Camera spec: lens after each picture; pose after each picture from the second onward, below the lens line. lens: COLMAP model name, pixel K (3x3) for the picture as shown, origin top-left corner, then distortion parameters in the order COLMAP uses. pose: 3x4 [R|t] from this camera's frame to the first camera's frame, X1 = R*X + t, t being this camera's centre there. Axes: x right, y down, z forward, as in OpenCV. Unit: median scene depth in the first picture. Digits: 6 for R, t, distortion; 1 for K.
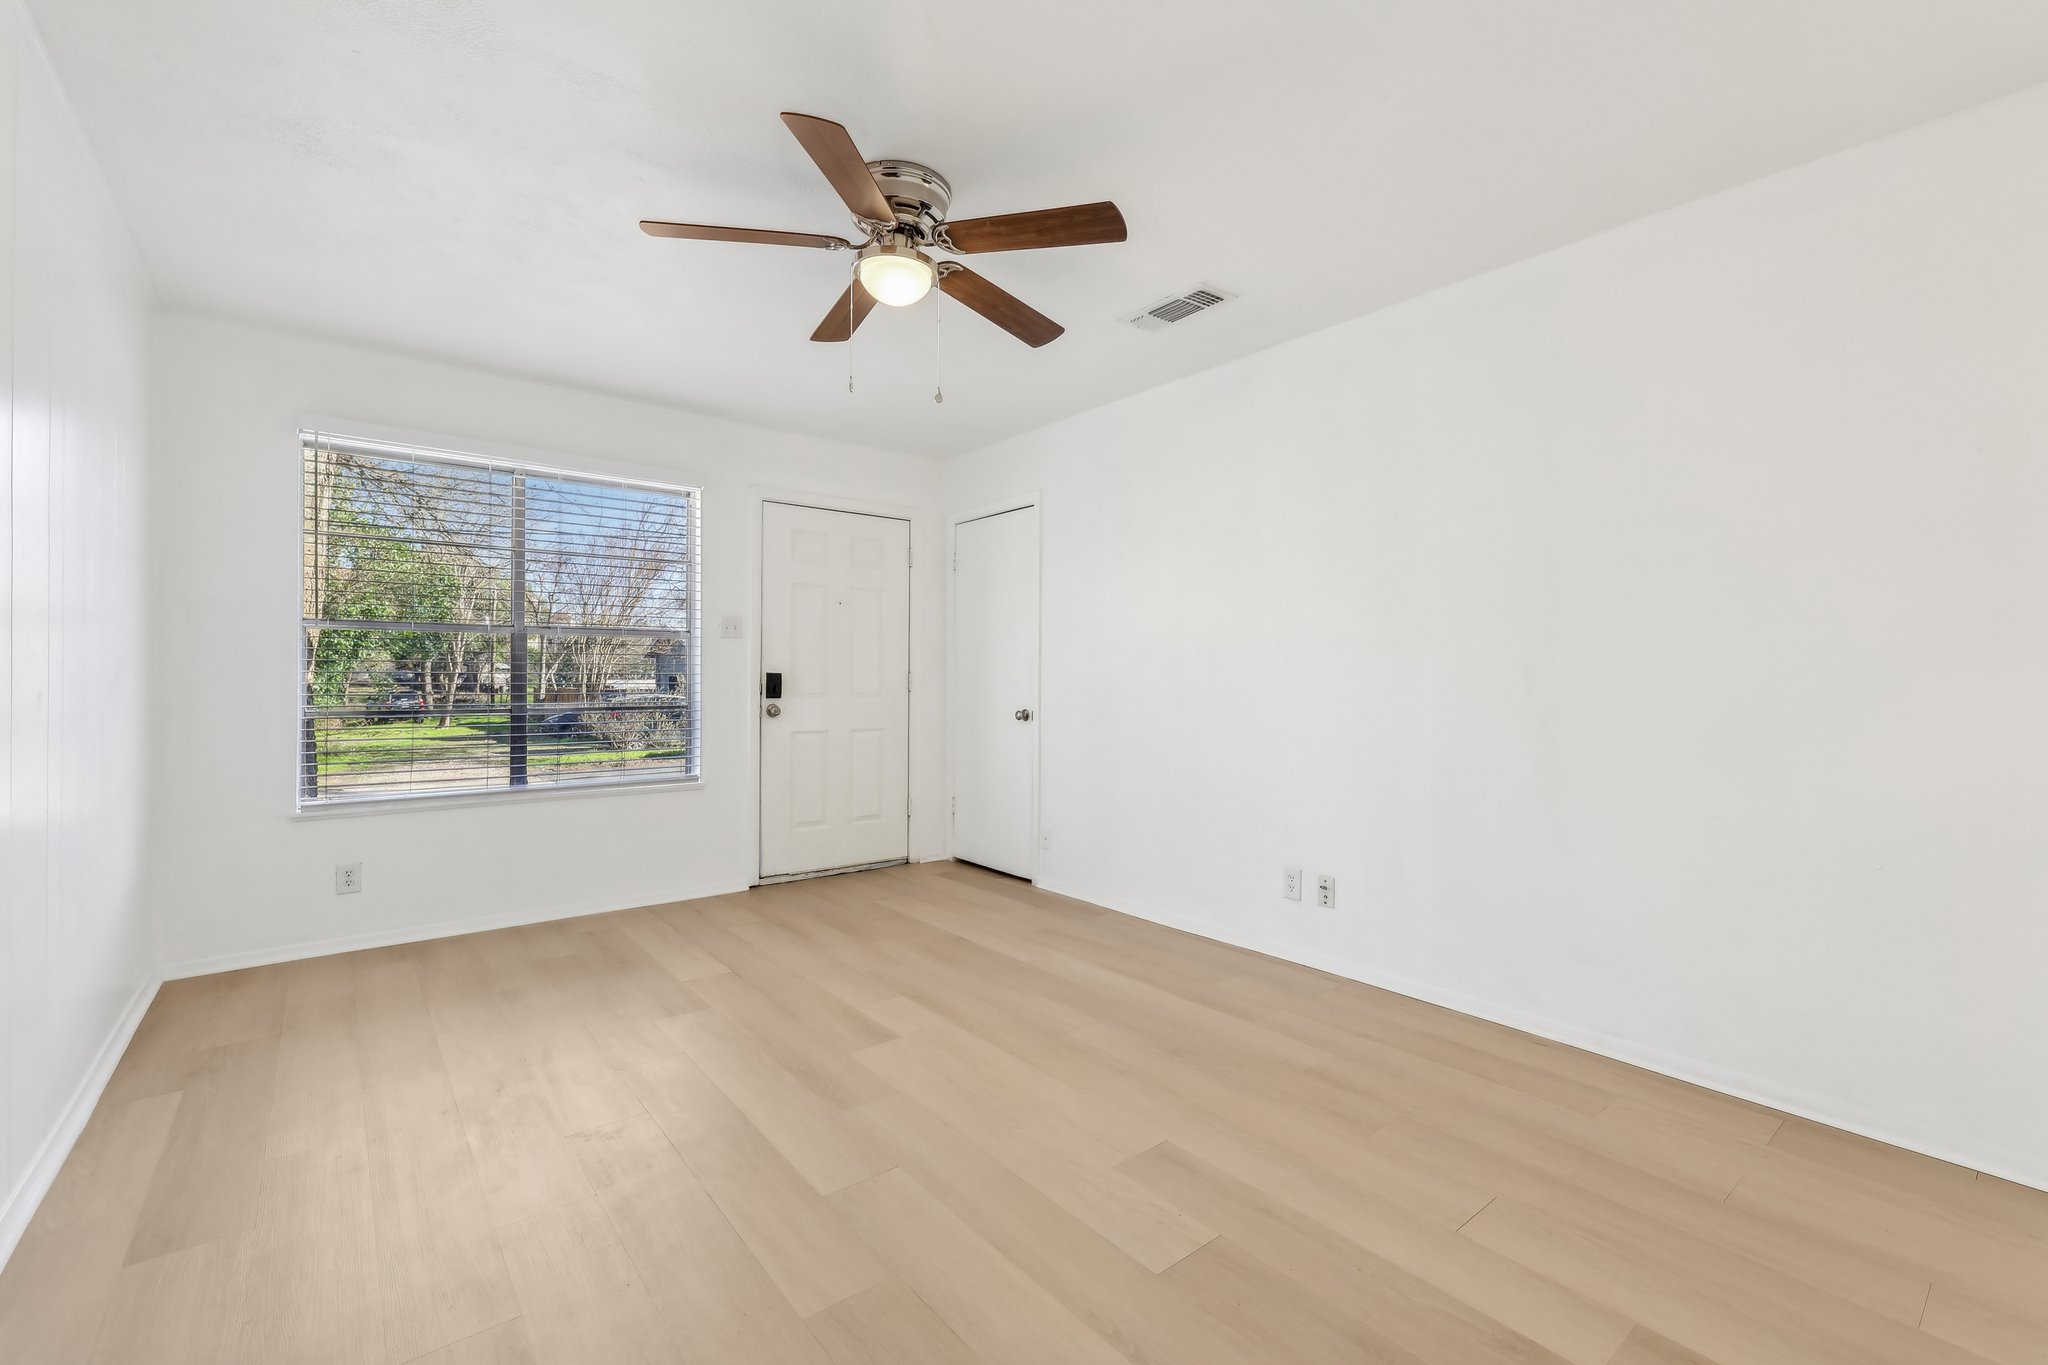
lens RADIAL K [[869.0, 0, 1026.3], [0, 869.0, 681.7], [0, 0, 1]] dist [-0.000621, 0.000130]
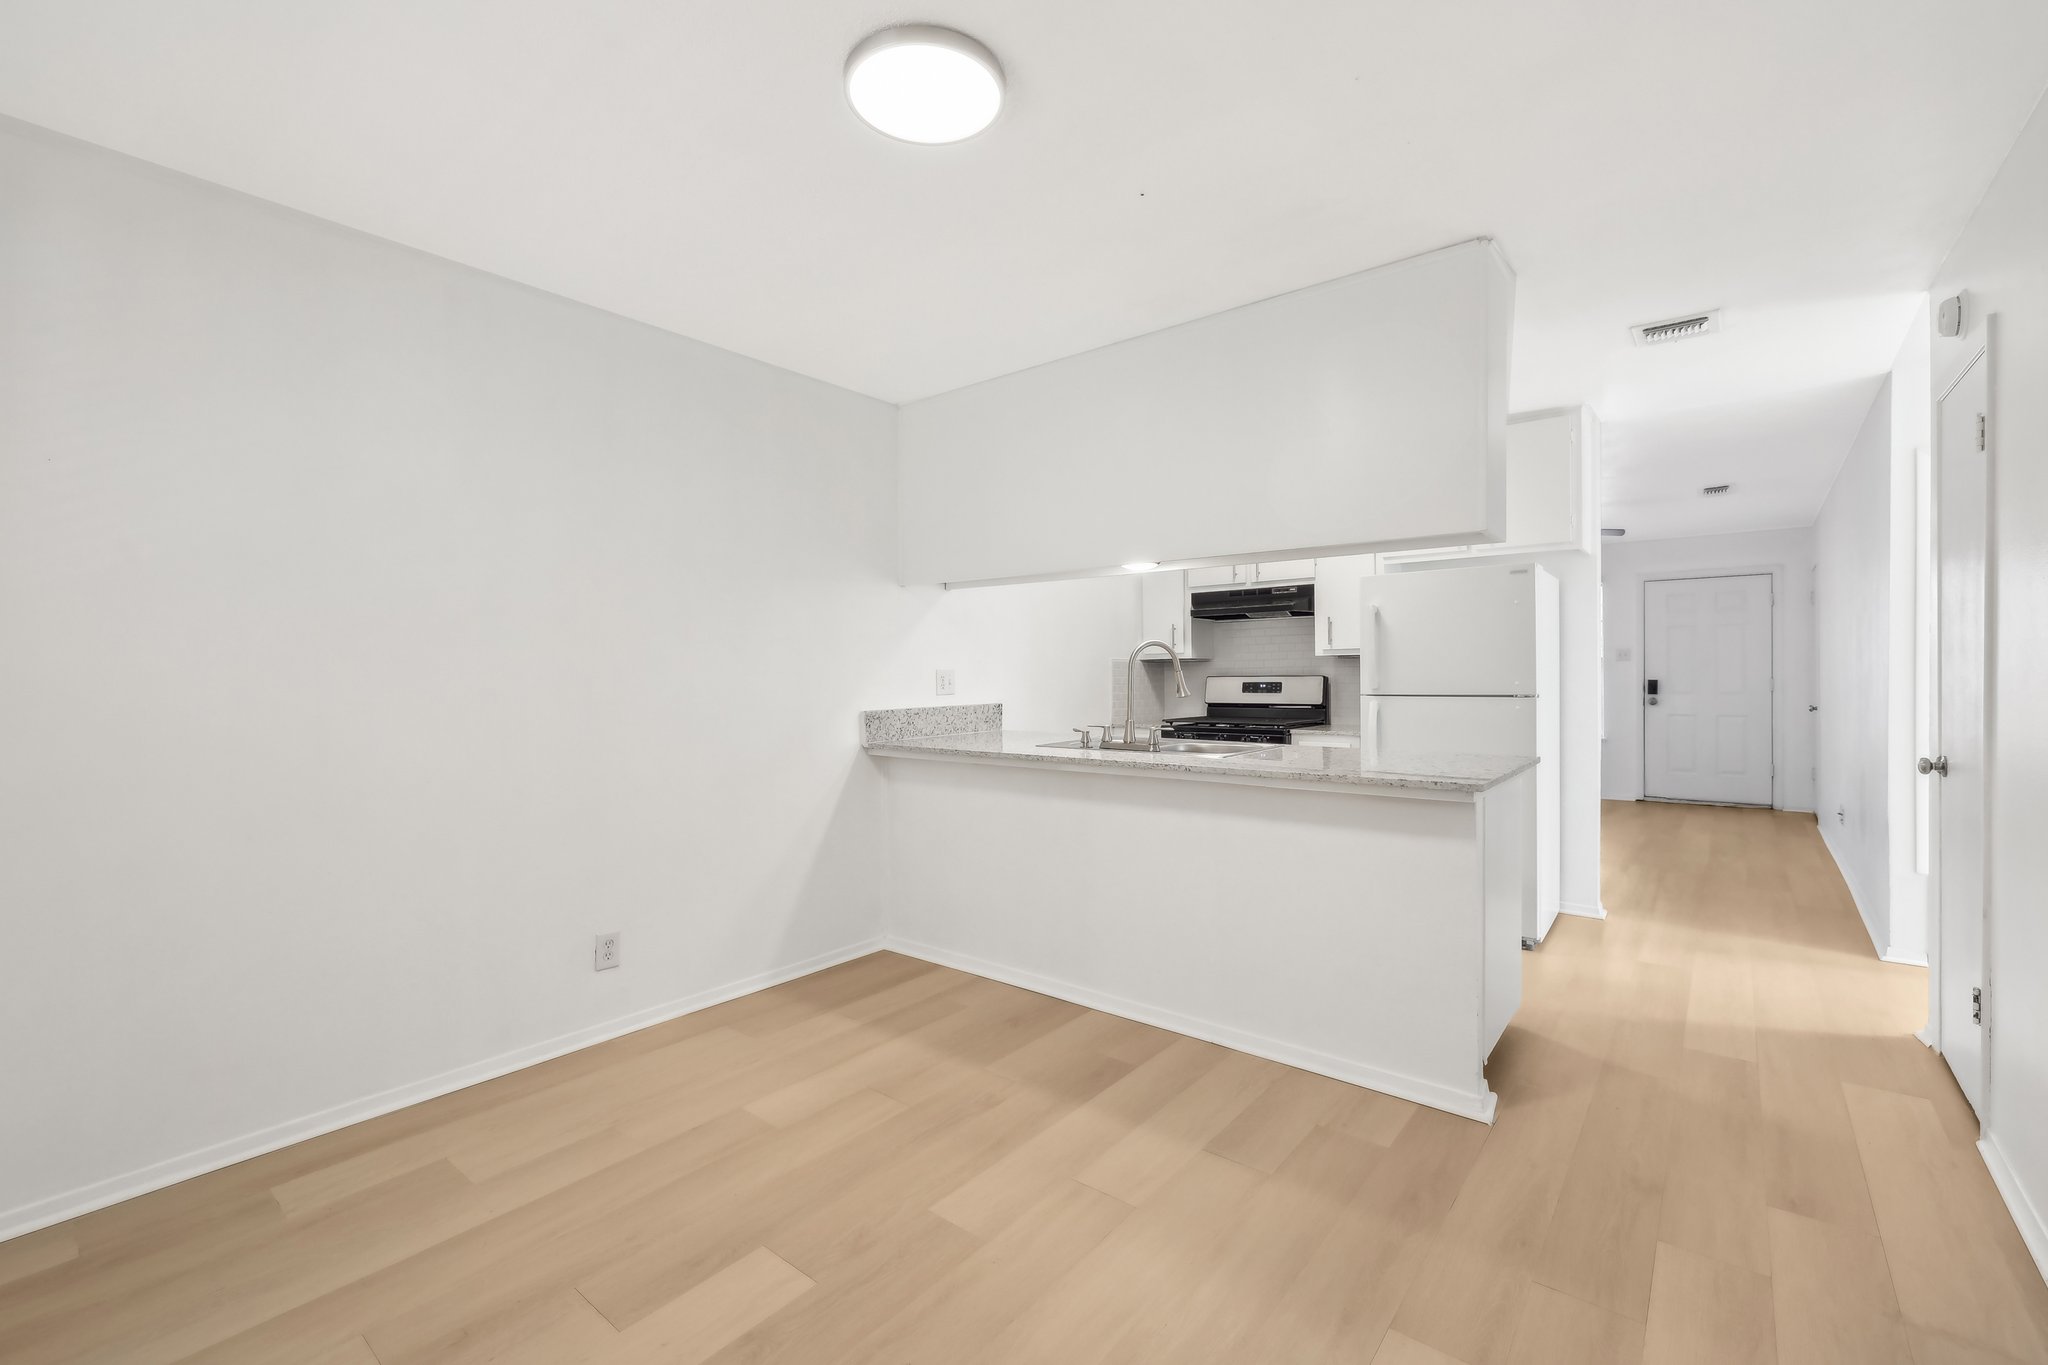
lens RADIAL K [[869.0, 0, 1026.3], [0, 869.0, 681.7], [0, 0, 1]] dist [-0.000621, 0.000130]
pose [[0.208972, -0.002176, -0.977919, 1.203712], [0.008745, 0.999962, -0.000356, -0.017285], [0.977882, -0.008477, 0.208983, -0.615809]]
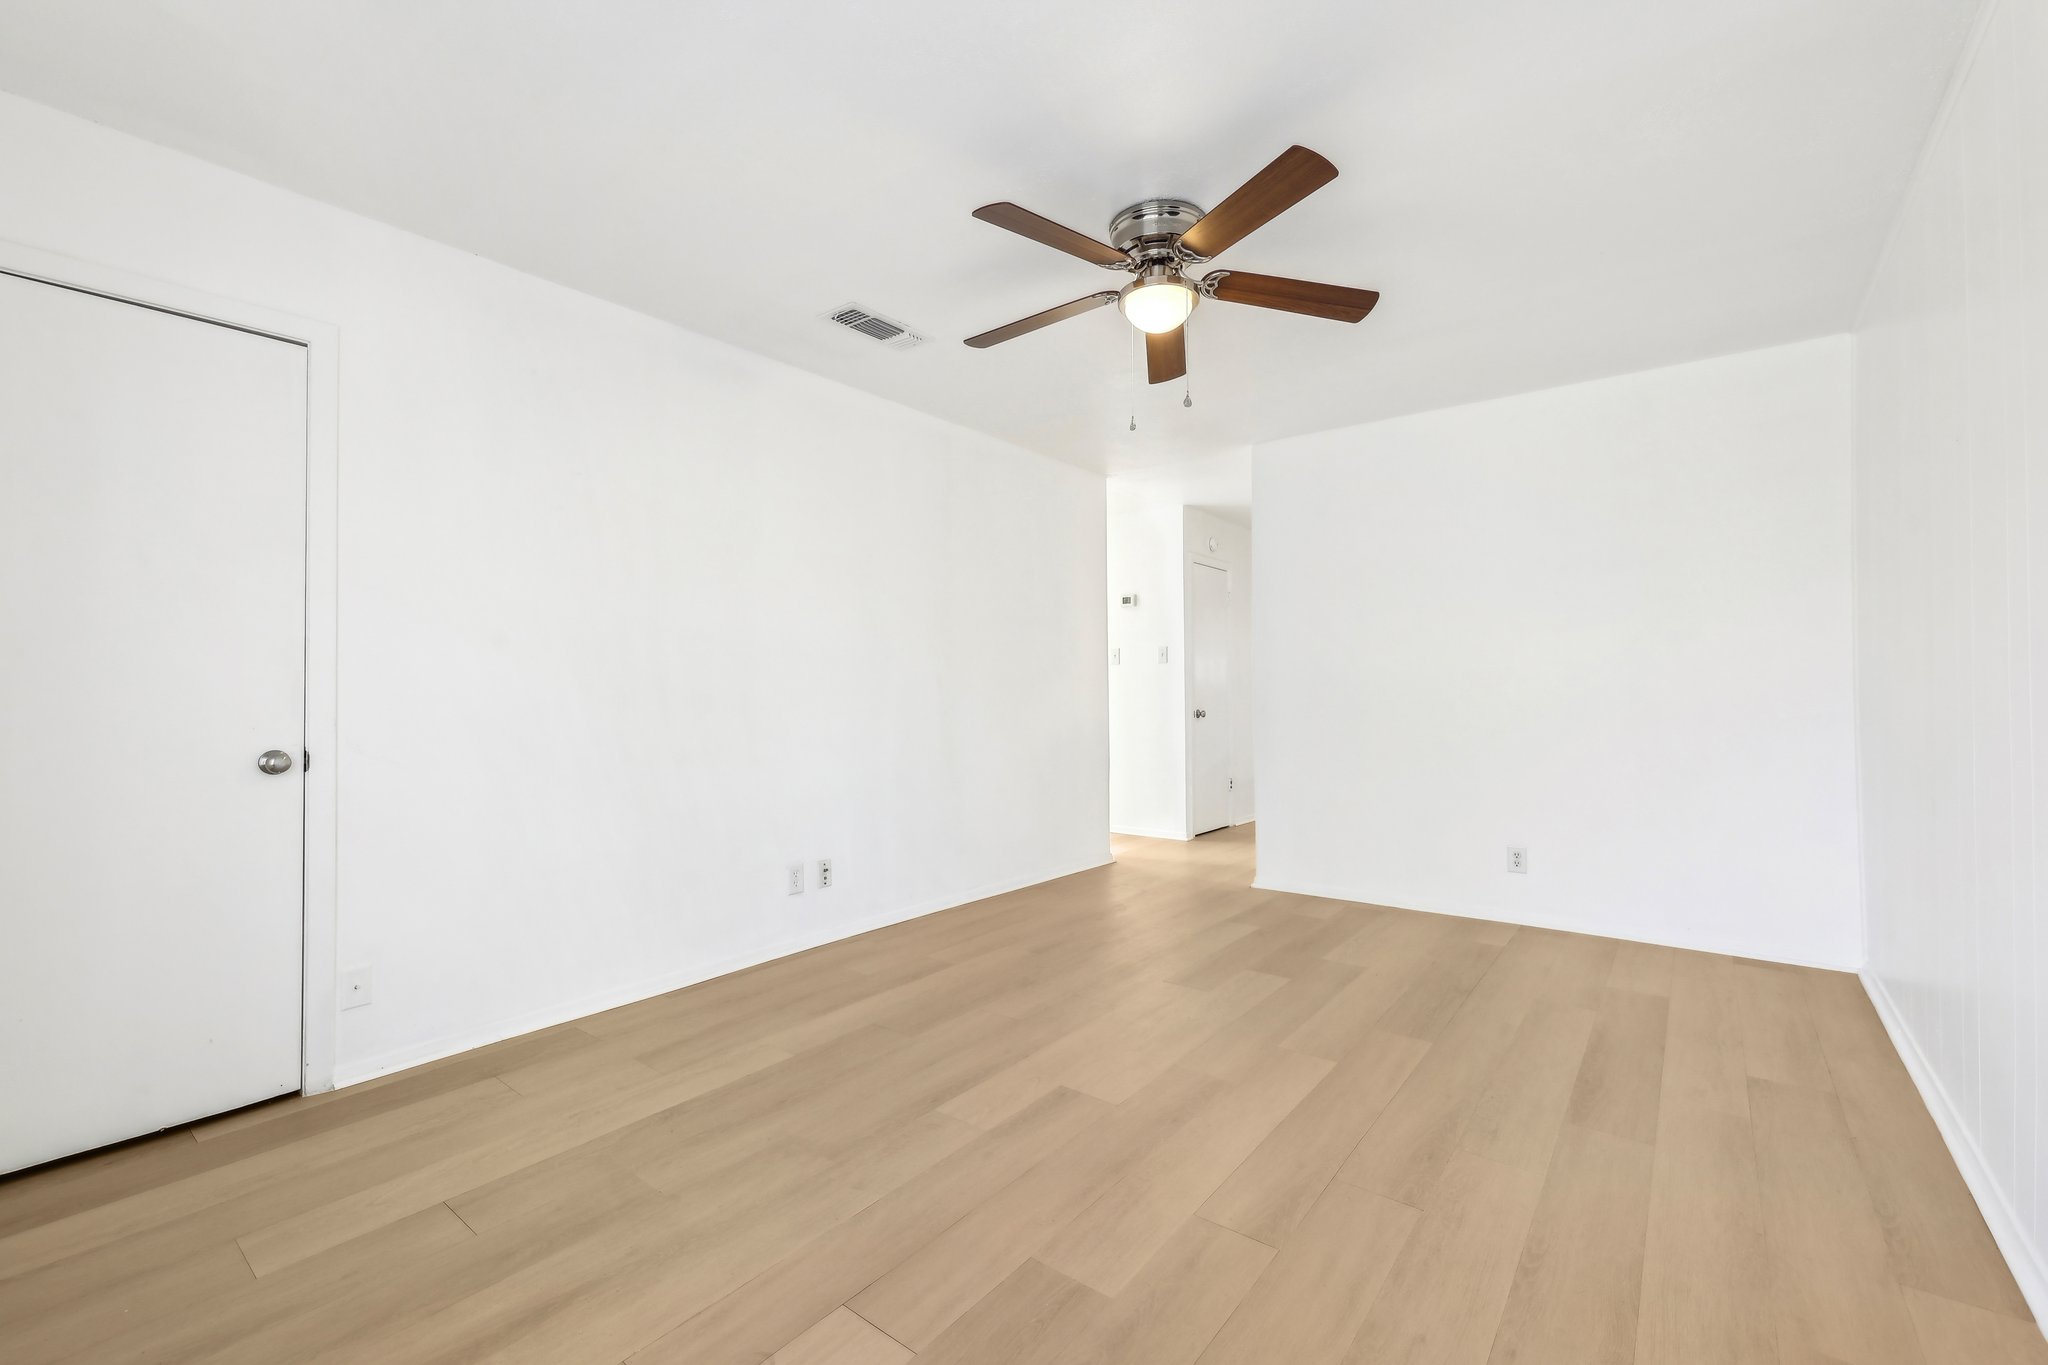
lens RADIAL K [[856.1, 0, 1017.2], [0, 856.1, 692.9], [0, 0, 1]] dist [-0.000120, 0.000244]
pose [[-0.222505, -0.006708, 0.974908, -0.599624], [0.003963, 0.999962, 0.007785, -0.002678], [-0.974923, 0.005596, -0.222470, 0.746935]]
